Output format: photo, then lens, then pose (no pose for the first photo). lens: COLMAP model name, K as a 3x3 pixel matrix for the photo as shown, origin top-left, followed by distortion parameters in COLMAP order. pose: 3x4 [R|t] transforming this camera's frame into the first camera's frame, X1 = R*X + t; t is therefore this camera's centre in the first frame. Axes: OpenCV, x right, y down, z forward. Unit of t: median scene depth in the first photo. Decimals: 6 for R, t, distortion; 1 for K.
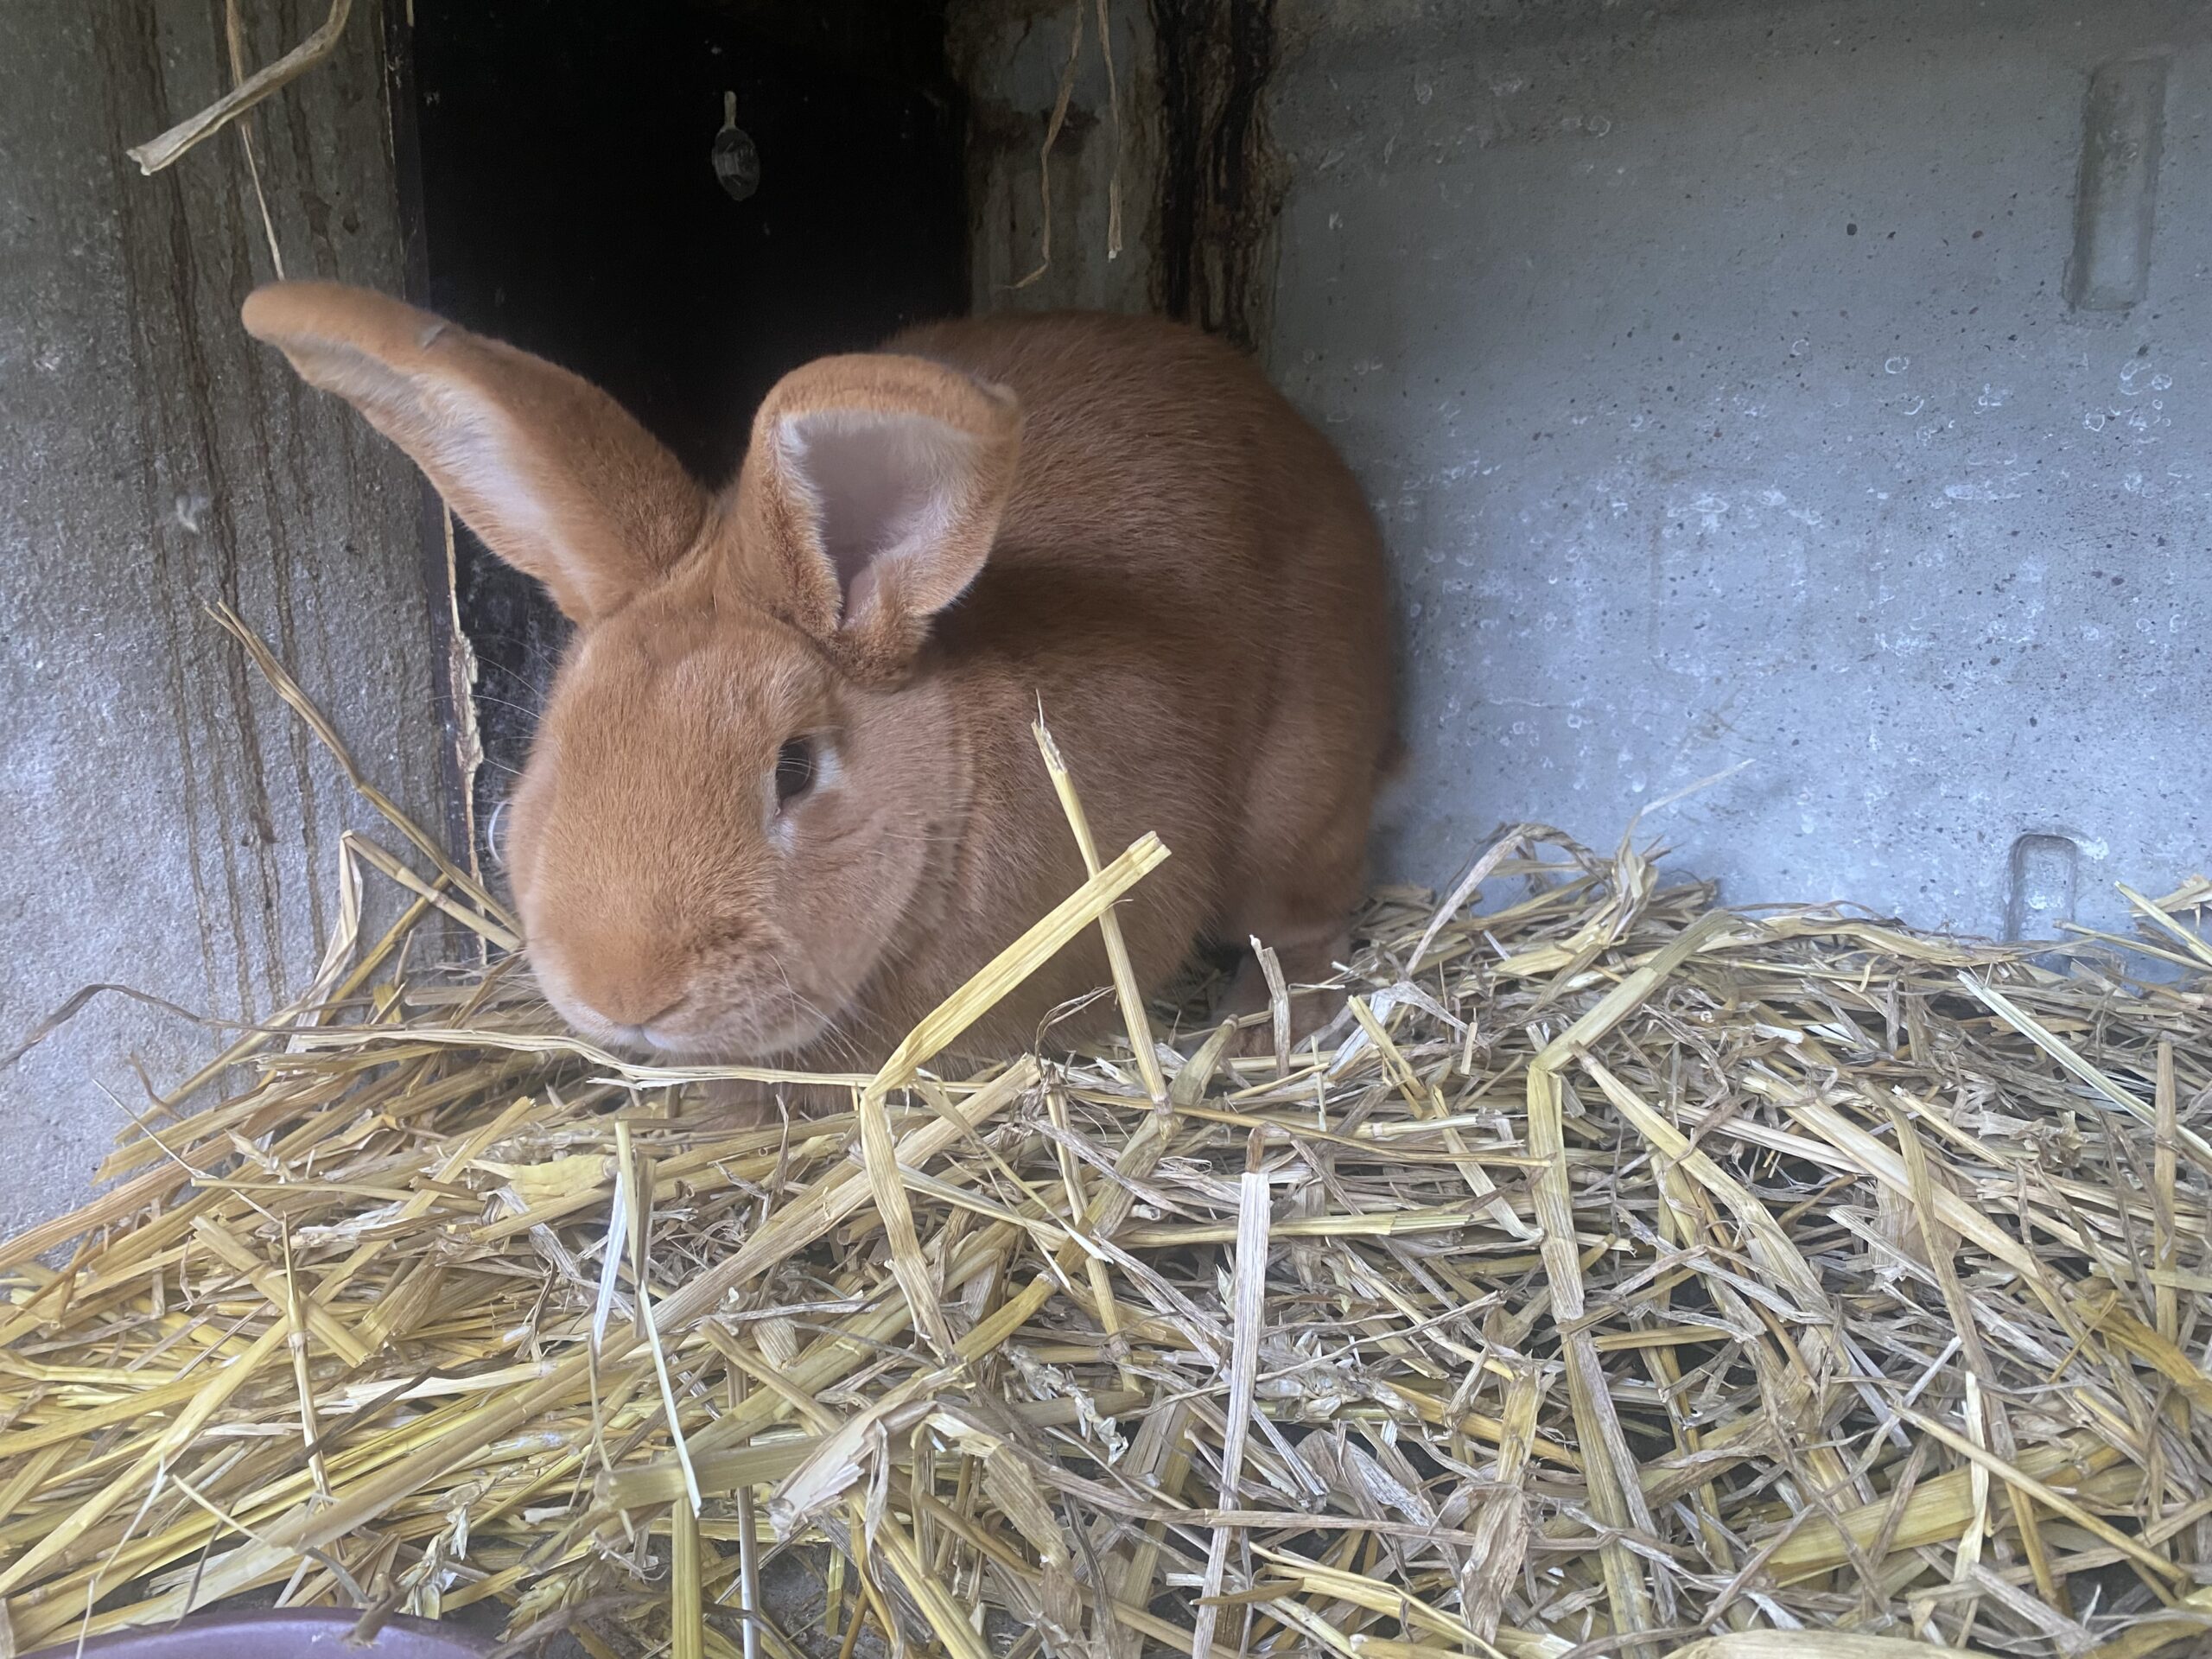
lens RADIAL K [[1664.8, 0, 1095.0], [0, 1664.8, 801.7], [0, 0, 1]] dist [0.009007, -0.008327]
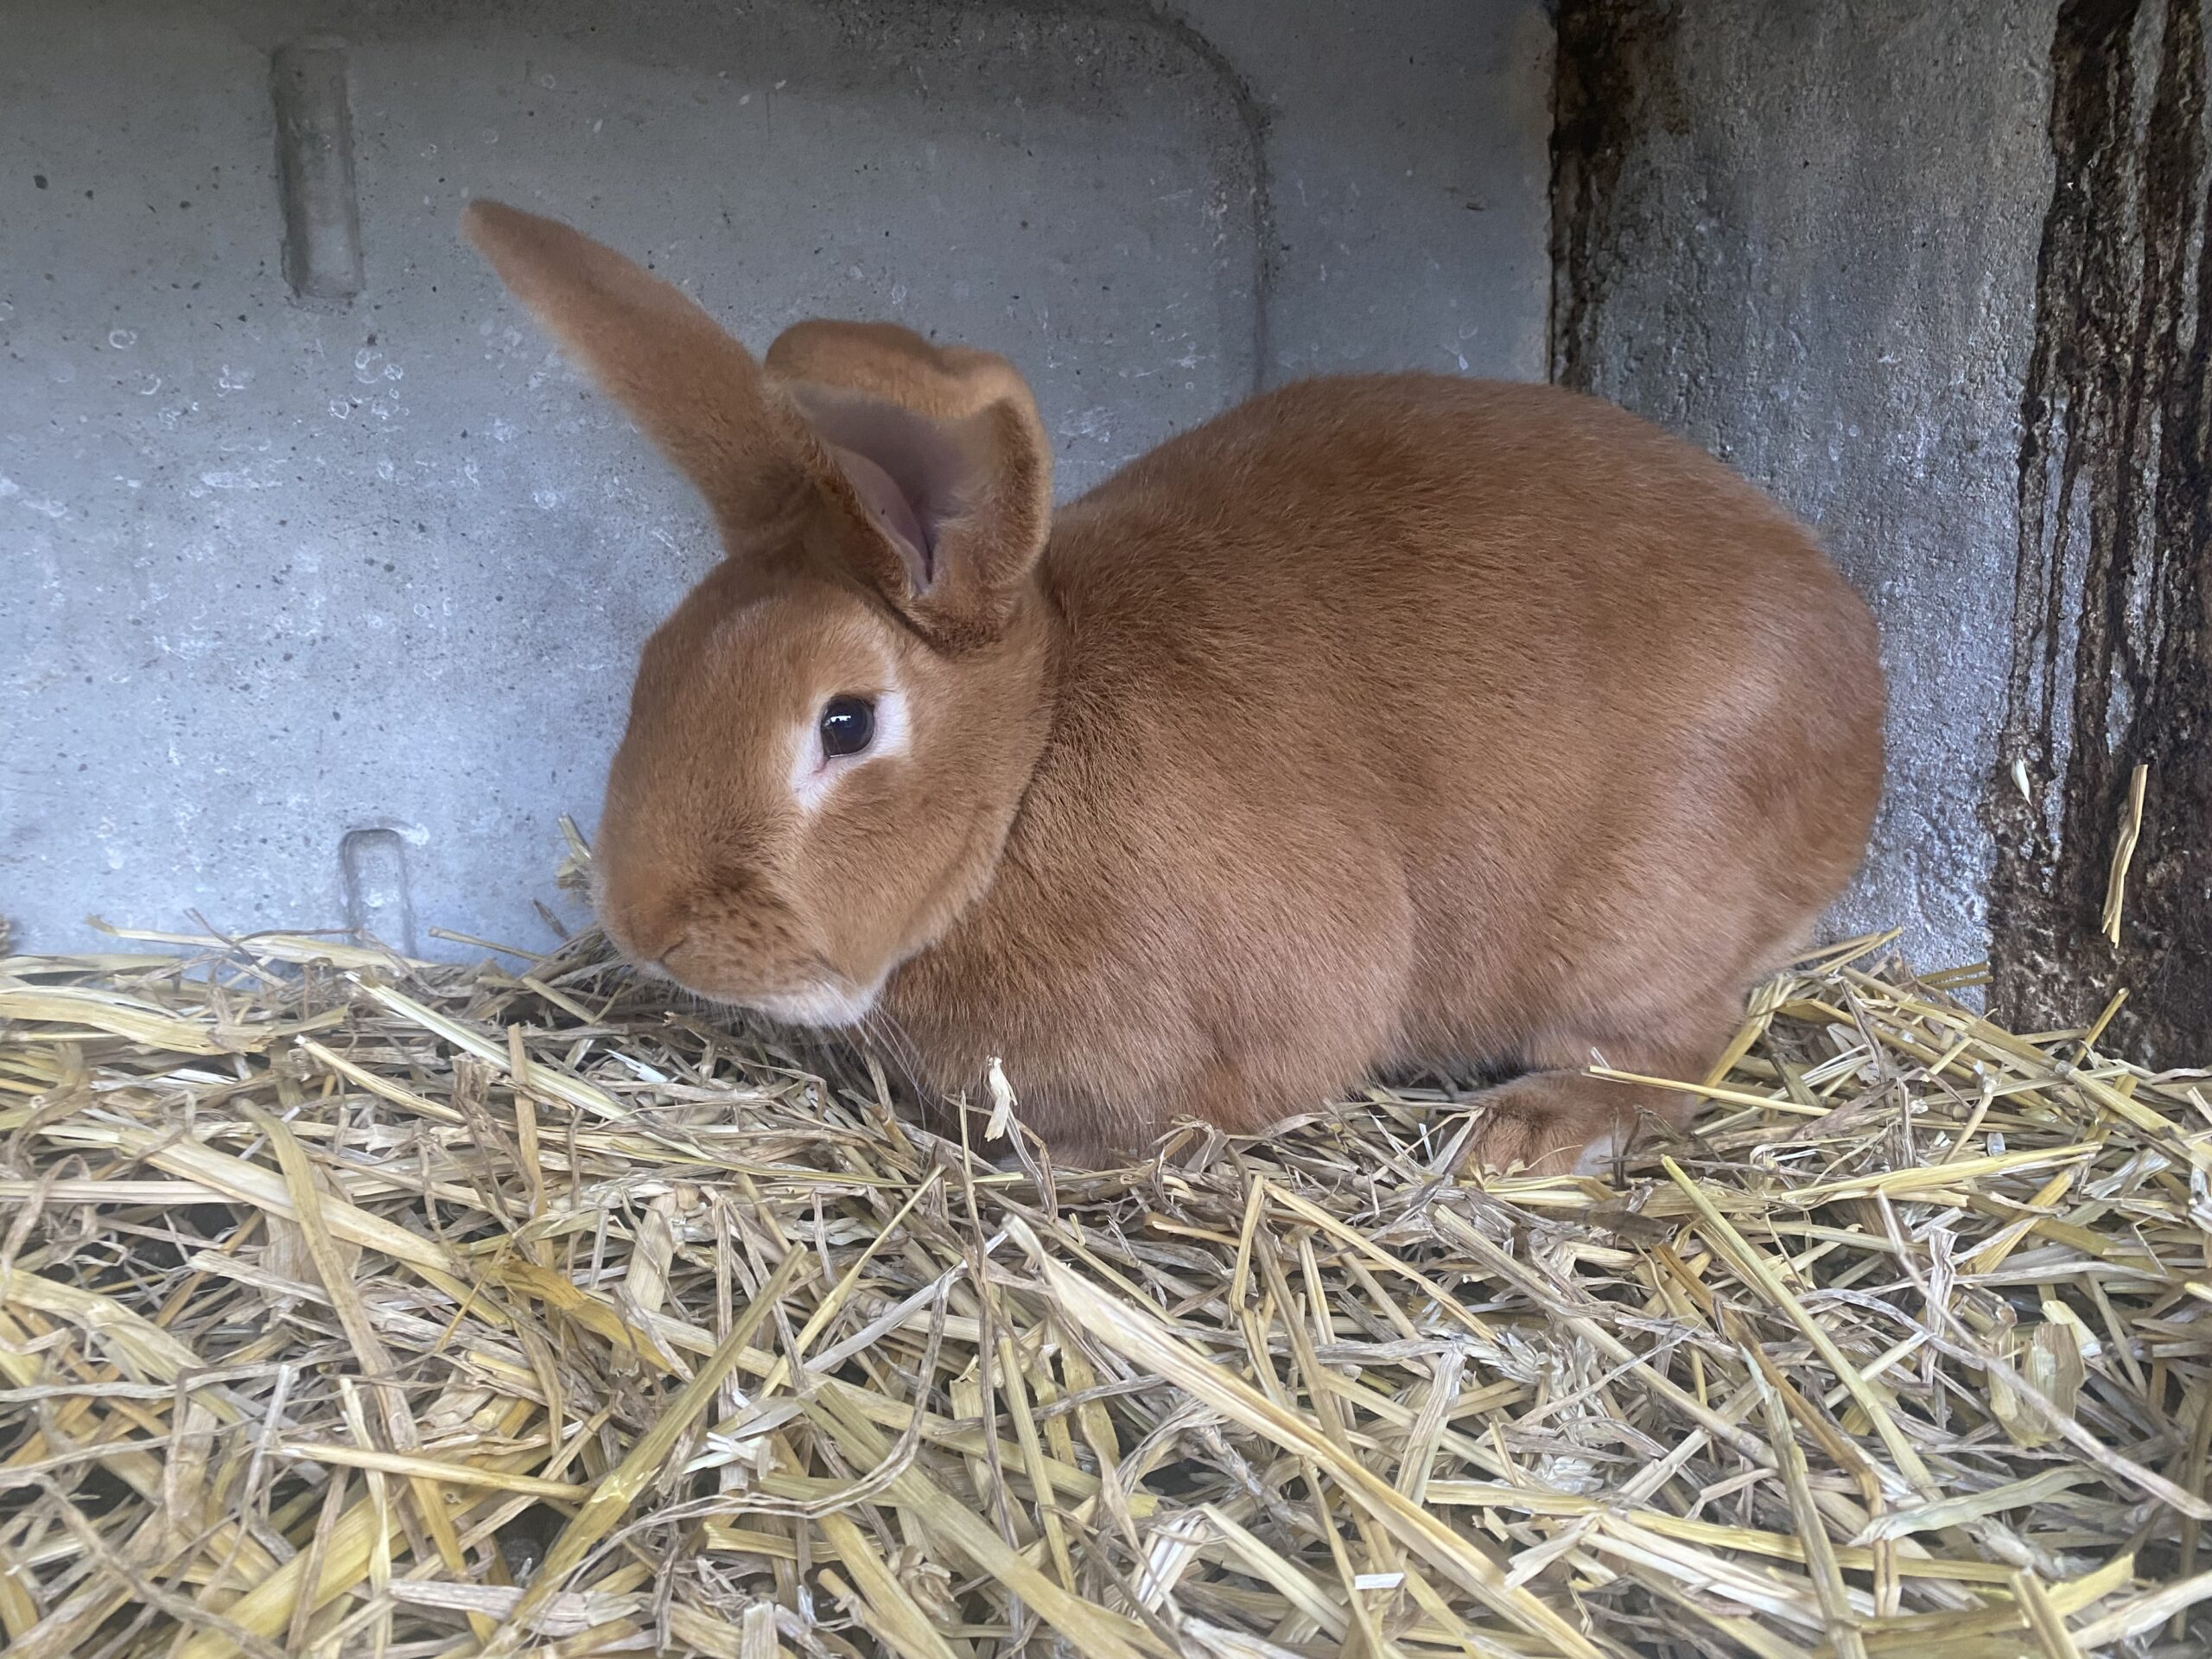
lens RADIAL K [[1664.8, 0, 1069.9], [0, 1664.8, 805.9], [0, 0, 1]] dist [0.009007, -0.008327]
pose [[0.610889, -0.126054, 0.781617, 0.055540], [0.162325, 0.986212, 0.032182, 0.042574], [-0.774897, 0.107216, 0.622928, 0.065589]]
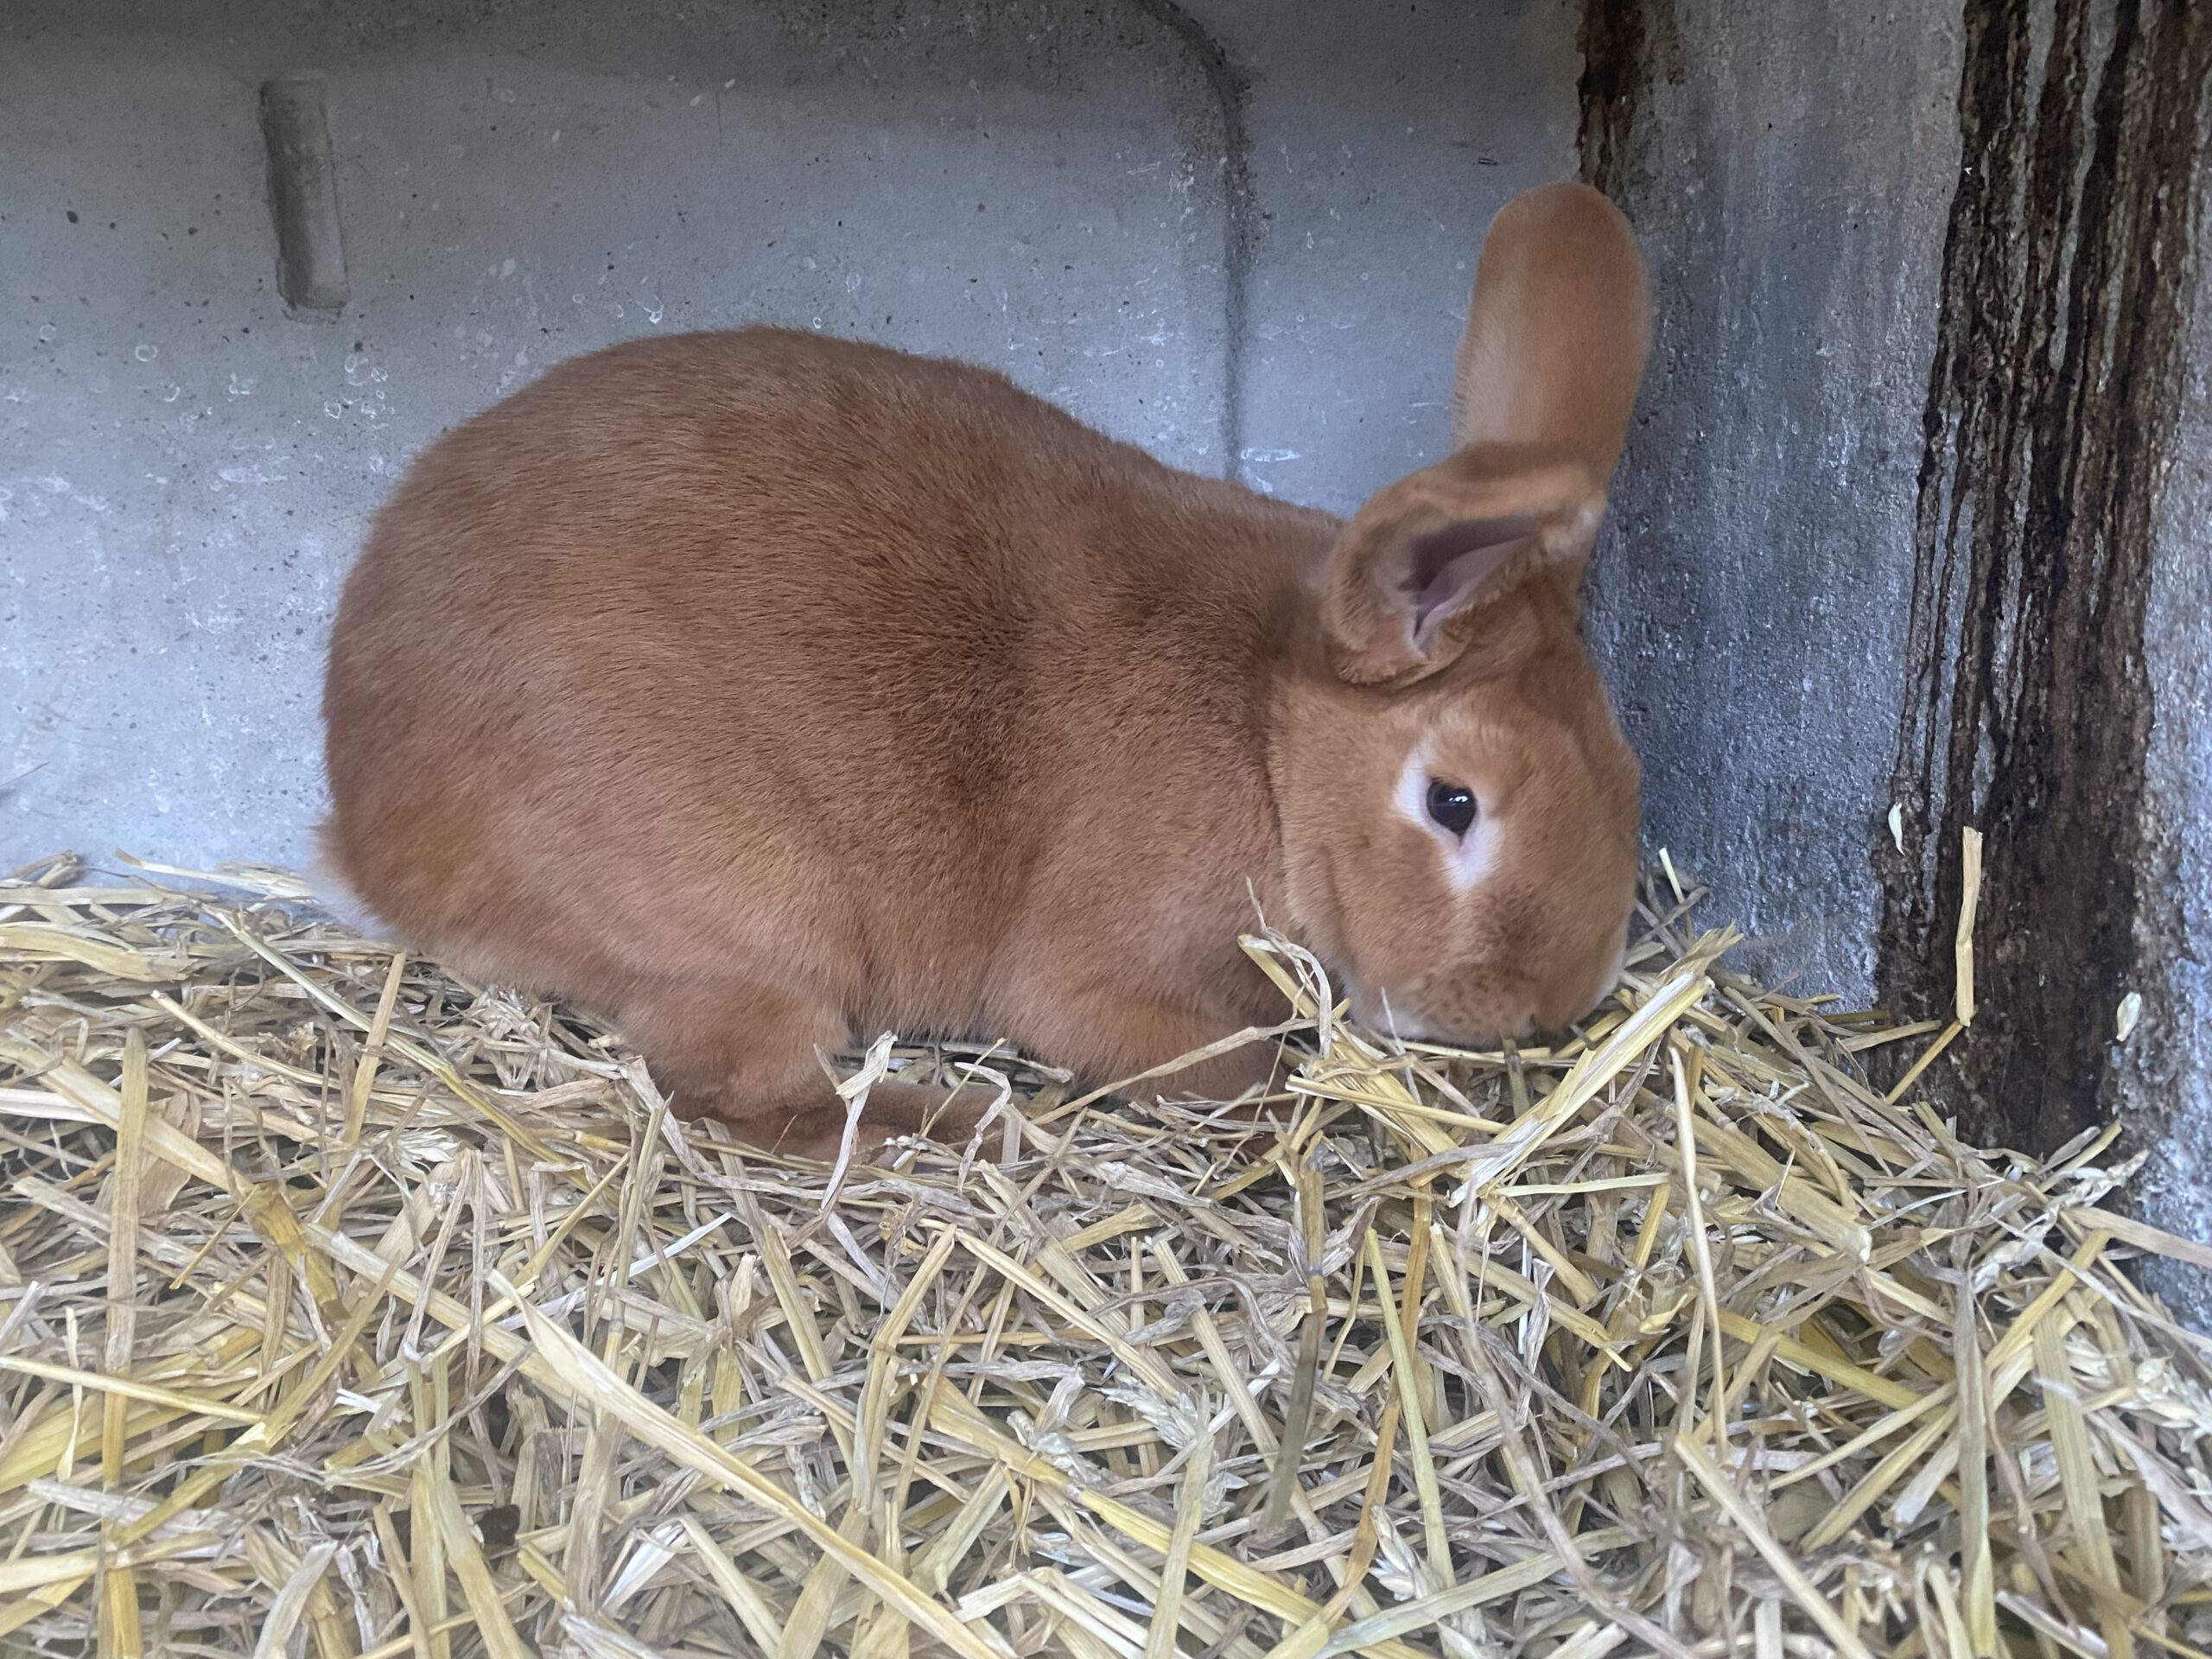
lens RADIAL K [[1664.8, 0, 1120.9], [0, 1664.8, 798.4], [0, 0, 1]] dist [0.009007, -0.008327]
pose [[0.771999, -0.148960, 0.617922, 0.269415], [0.132671, 0.988502, 0.072543, 0.015089], [-0.621623, 0.025977, 0.782885, -0.174451]]
